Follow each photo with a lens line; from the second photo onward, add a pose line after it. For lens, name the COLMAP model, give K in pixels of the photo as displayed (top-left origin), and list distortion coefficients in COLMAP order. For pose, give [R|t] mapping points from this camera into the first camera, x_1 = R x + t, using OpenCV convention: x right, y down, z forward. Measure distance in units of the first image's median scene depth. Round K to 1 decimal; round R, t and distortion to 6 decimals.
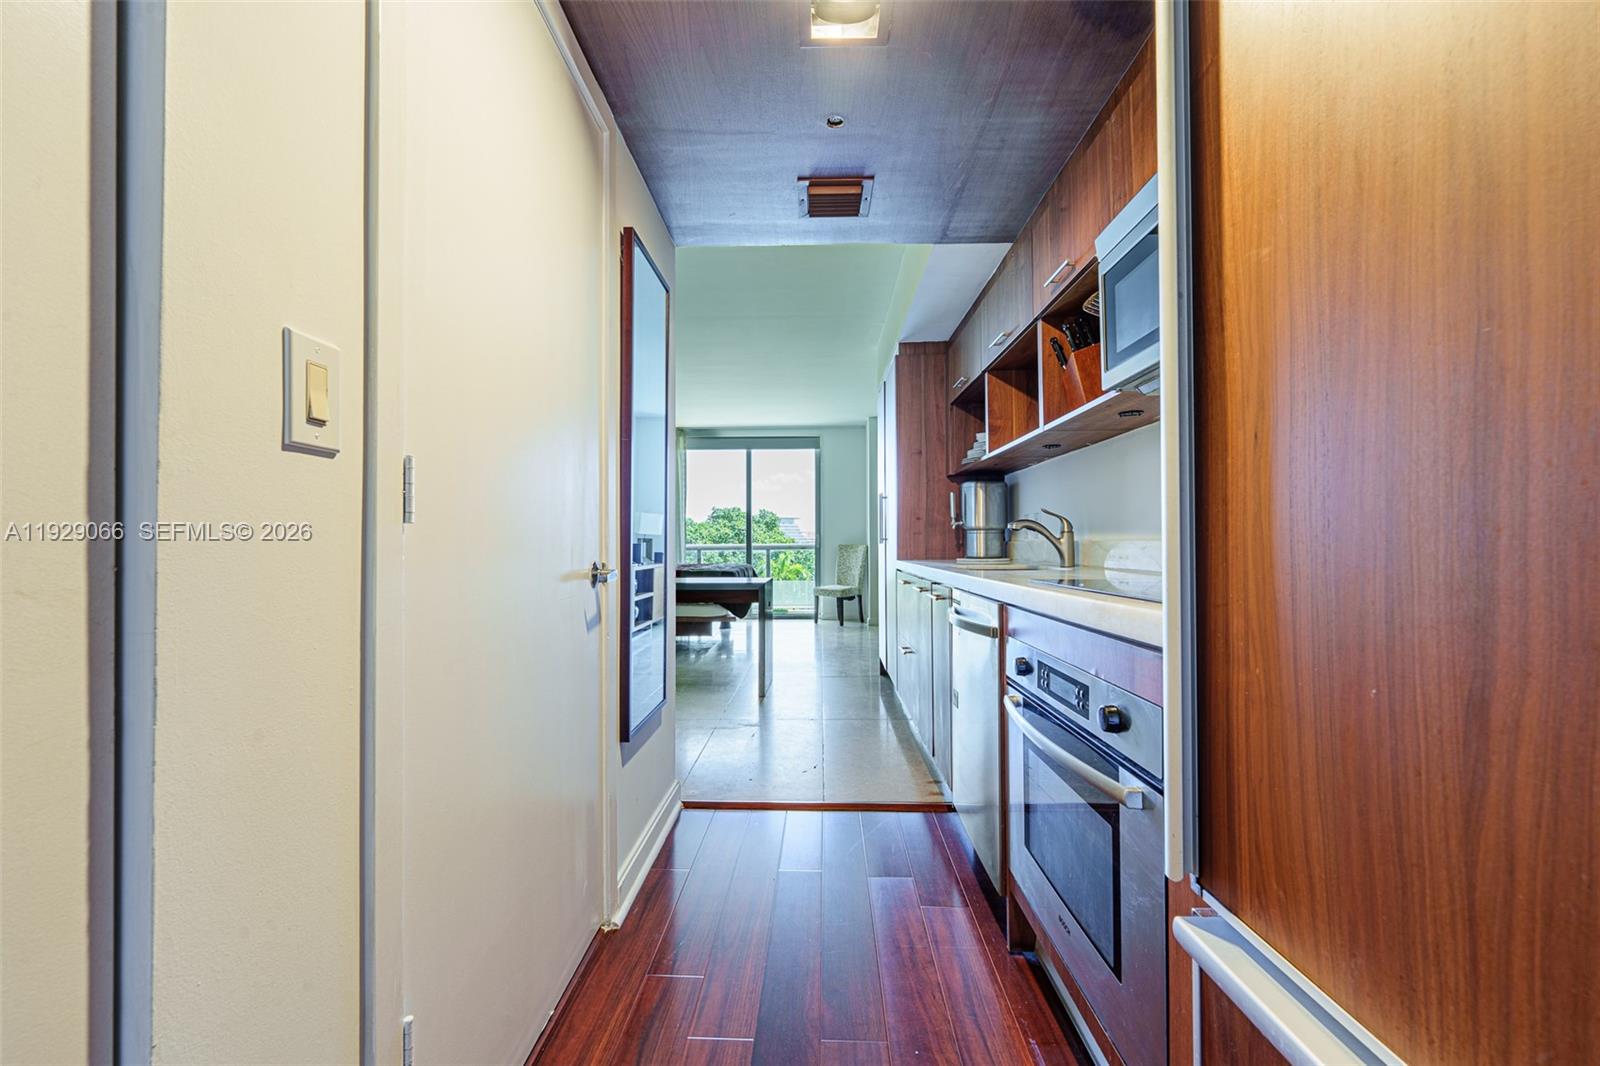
lens RADIAL K [[642.7, 0, 797.4], [0, 642.7, 534.1], [0, 0, 1]] dist [-0.000512, -0.000304]
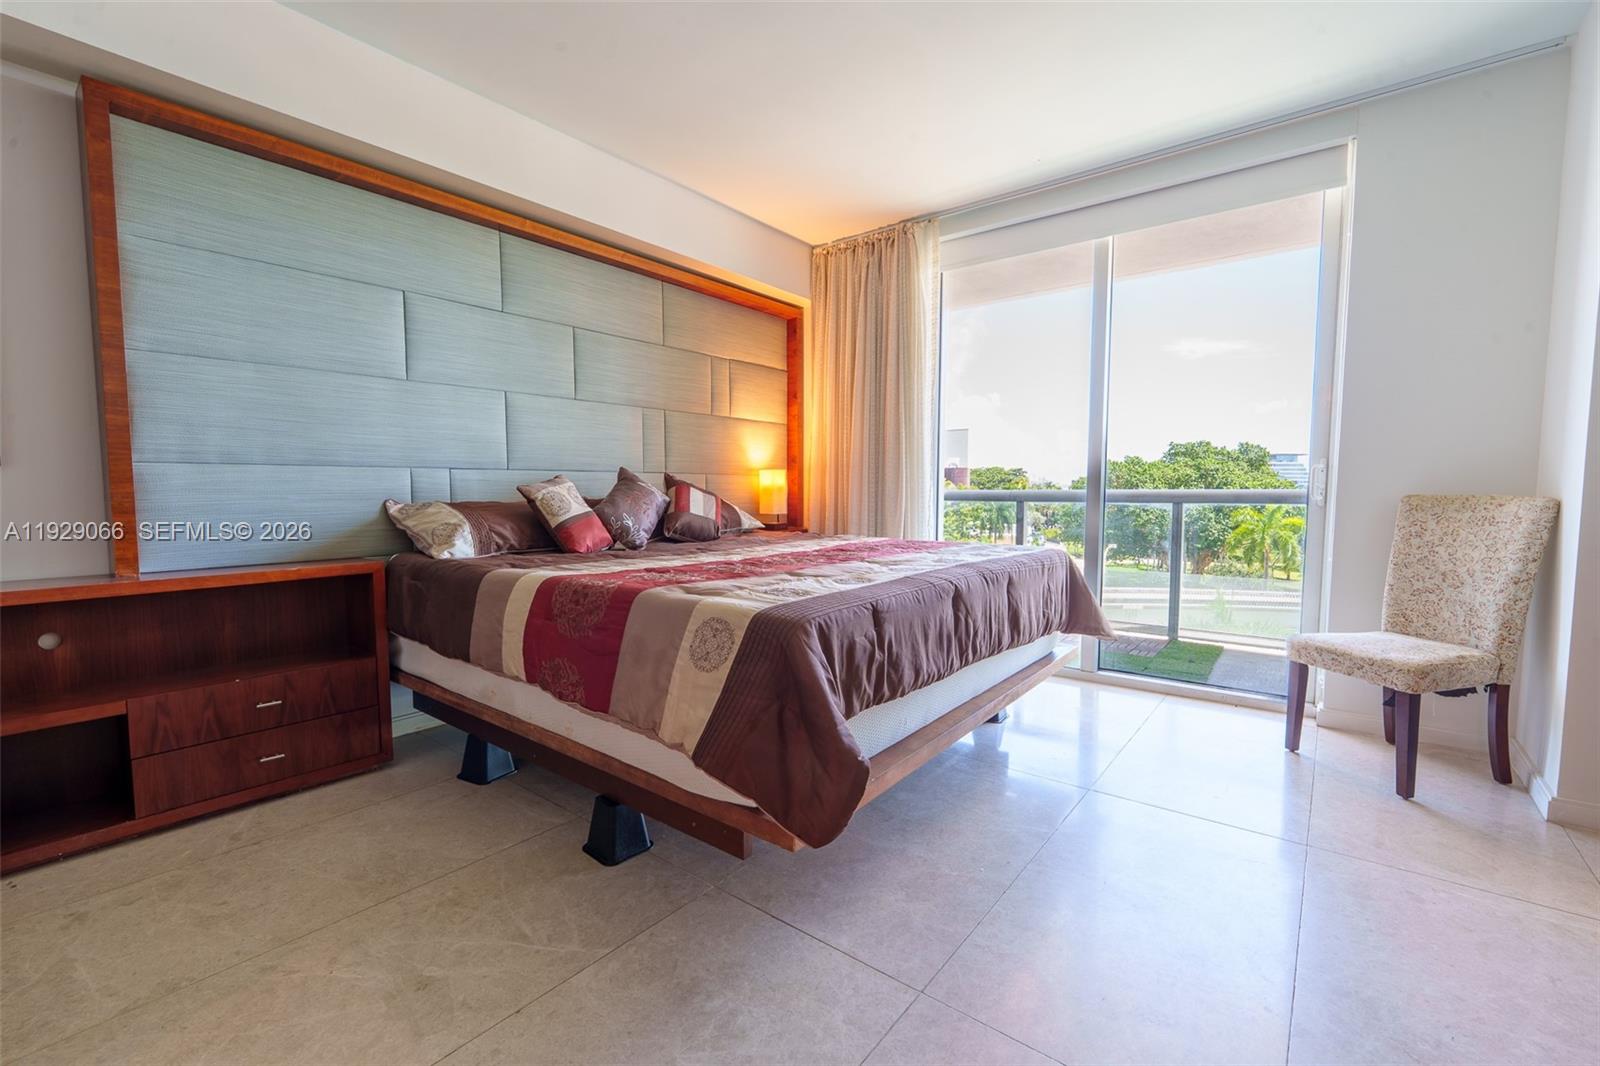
lens RADIAL K [[678.8, 0, 794.5], [0, 678.8, 533.4], [0, 0, 1]] dist [0.001036, -0.000918]
pose [[0.801755, 0.046951, -0.595805, 0.060242], [0.002912, 0.996591, 0.082452, 0.017496], [0.597645, -0.067841, 0.798885, 1.354193]]
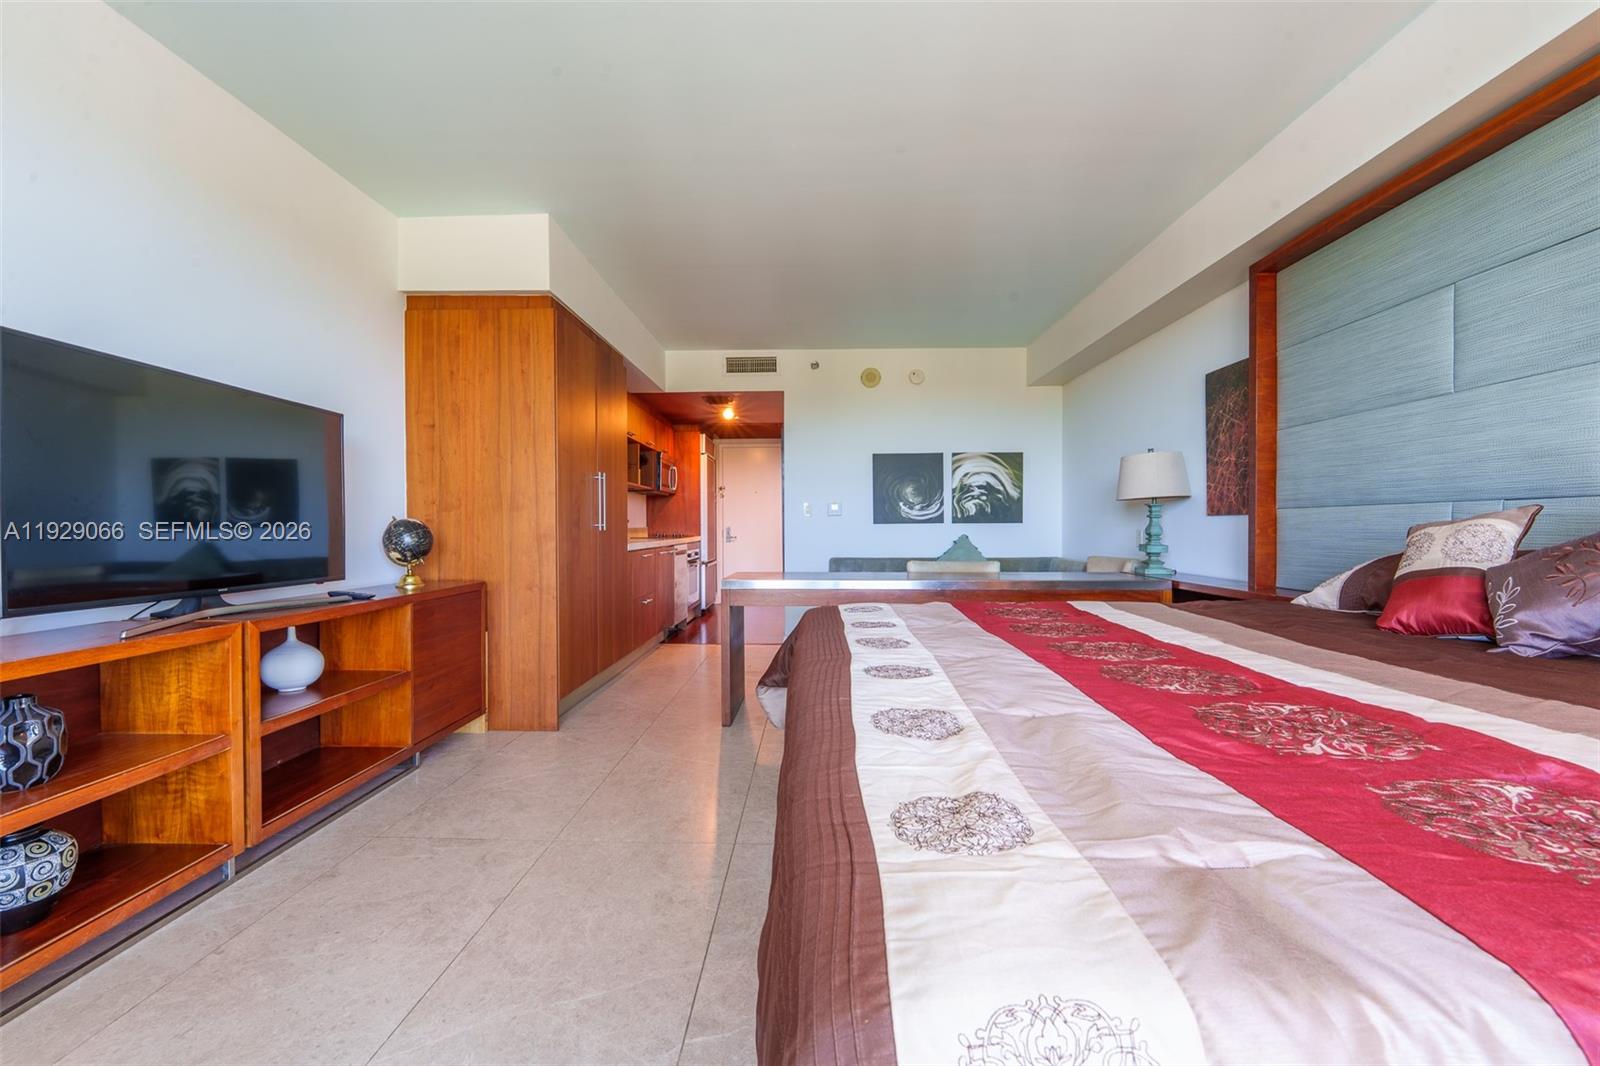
lens RADIAL K [[649.0, 0, 797.7], [0, 649.0, 531.2], [0, 0, 1]] dist [0.001342, -0.000646]
pose [[-0.999952, 0.009650, -0.001665, -0.157122], [0.009662, 0.999929, -0.006986, 0.030069], [0.001598, -0.007002, -0.999974, 2.273377]]
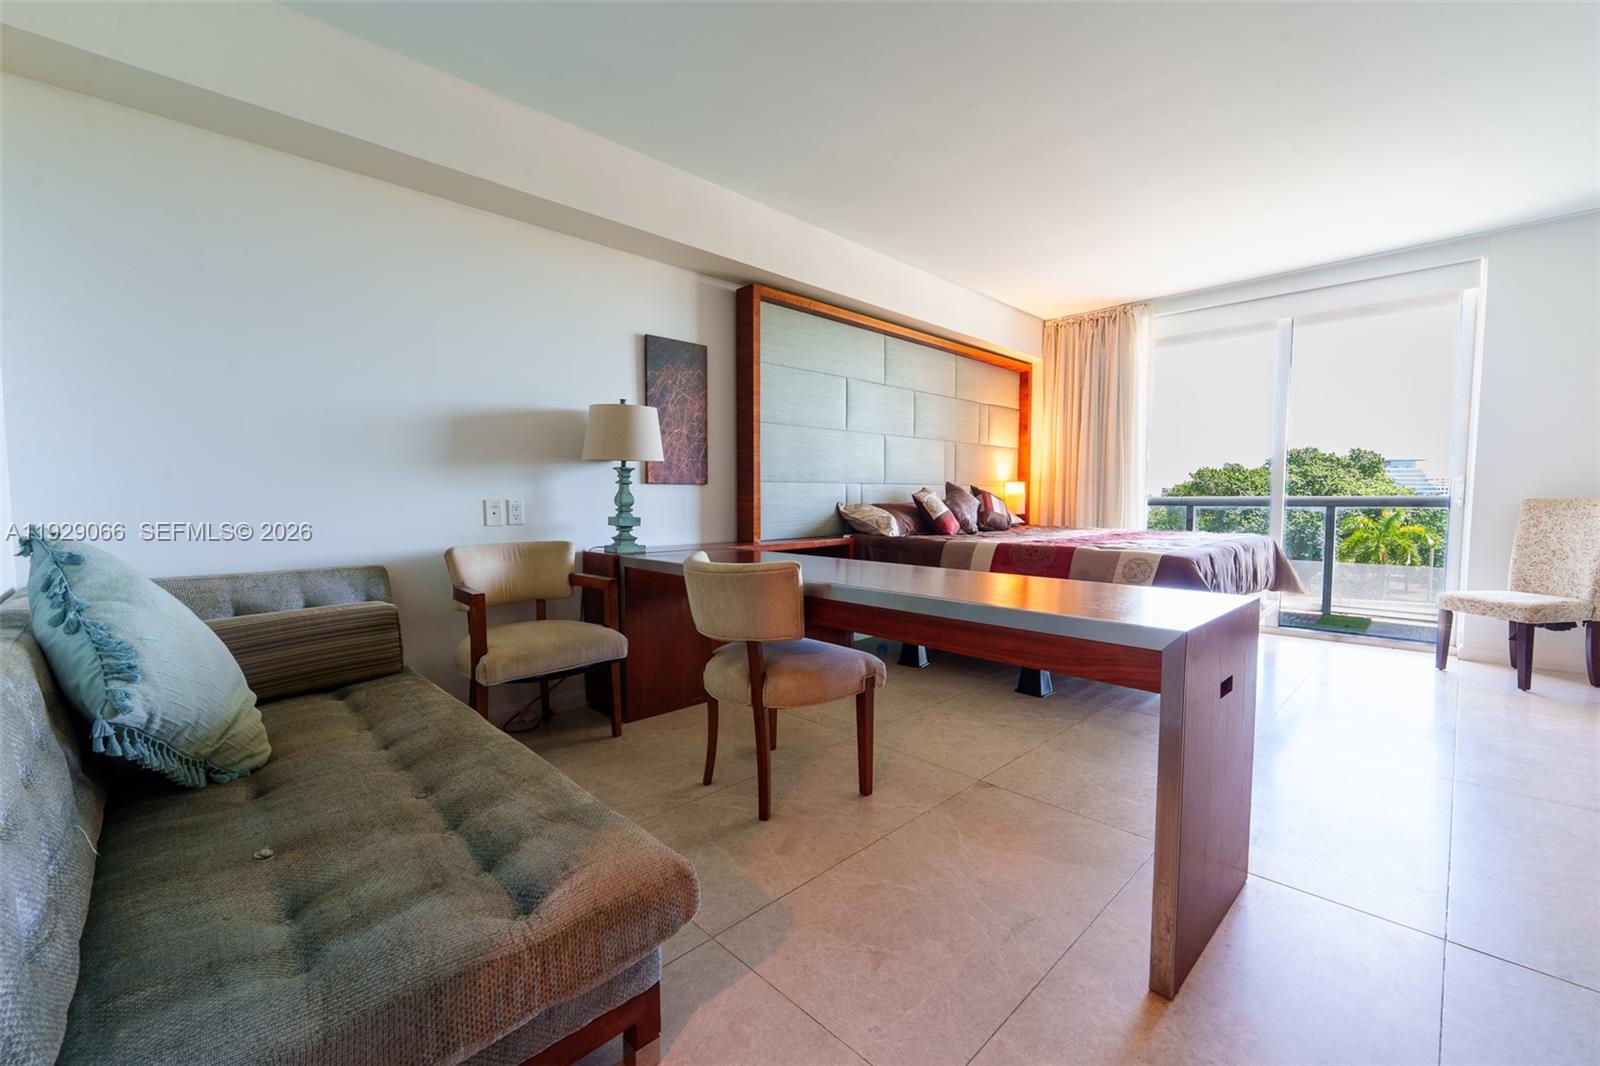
lens RADIAL K [[646.8, 0, 800.0], [0, 646.8, 533.0], [0, 0, 1]] dist [-0.000062, 0.000364]
pose [[0.722359, 0.045299, -0.690033, 0.028902], [0.006359, 0.997375, 0.072133, 0.010810], [0.691489, -0.056494, 0.720174, 0.787304]]
